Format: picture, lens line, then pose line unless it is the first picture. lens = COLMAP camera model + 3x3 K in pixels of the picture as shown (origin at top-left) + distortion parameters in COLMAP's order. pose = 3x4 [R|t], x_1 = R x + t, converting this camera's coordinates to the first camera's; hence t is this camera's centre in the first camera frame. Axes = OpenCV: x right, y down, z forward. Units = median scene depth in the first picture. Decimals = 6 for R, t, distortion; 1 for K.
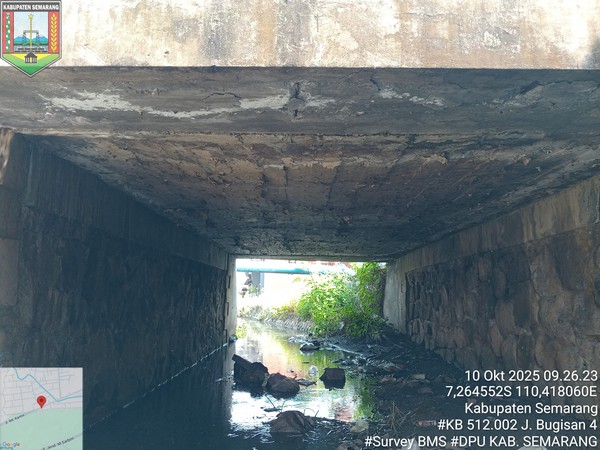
lens RADIAL K [[455.8, 0, 301.1], [0, 455.8, 220.2], [0, 0, 1]] dist [0.019901, -0.045227]
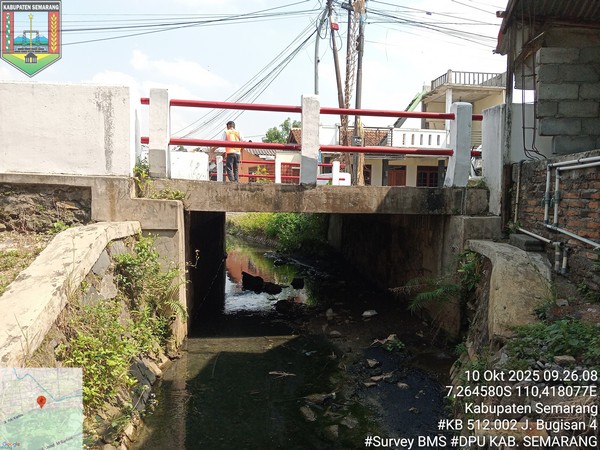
lens RADIAL K [[455.8, 0, 298.6], [0, 455.8, 225.7], [0, 0, 1]] dist [0.019901, -0.045227]
pose [[0.995029, -0.000349, 0.099585, -0.105658], [-0.022651, 0.972990, 0.229732, -0.300546], [-0.096975, -0.230846, 0.968146, -0.724627]]
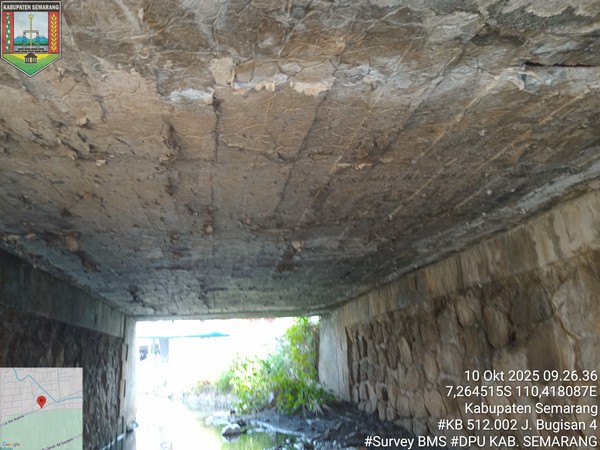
lens RADIAL K [[455.8, 0, 306.3], [0, 455.8, 229.1], [0, 0, 1]] dist [0.019901, -0.045227]
pose [[0.978941, -0.015468, 0.203558, -0.020983], [0.038820, 0.993036, -0.111235, 0.040770], [-0.200420, 0.116795, 0.972723, 0.256164]]
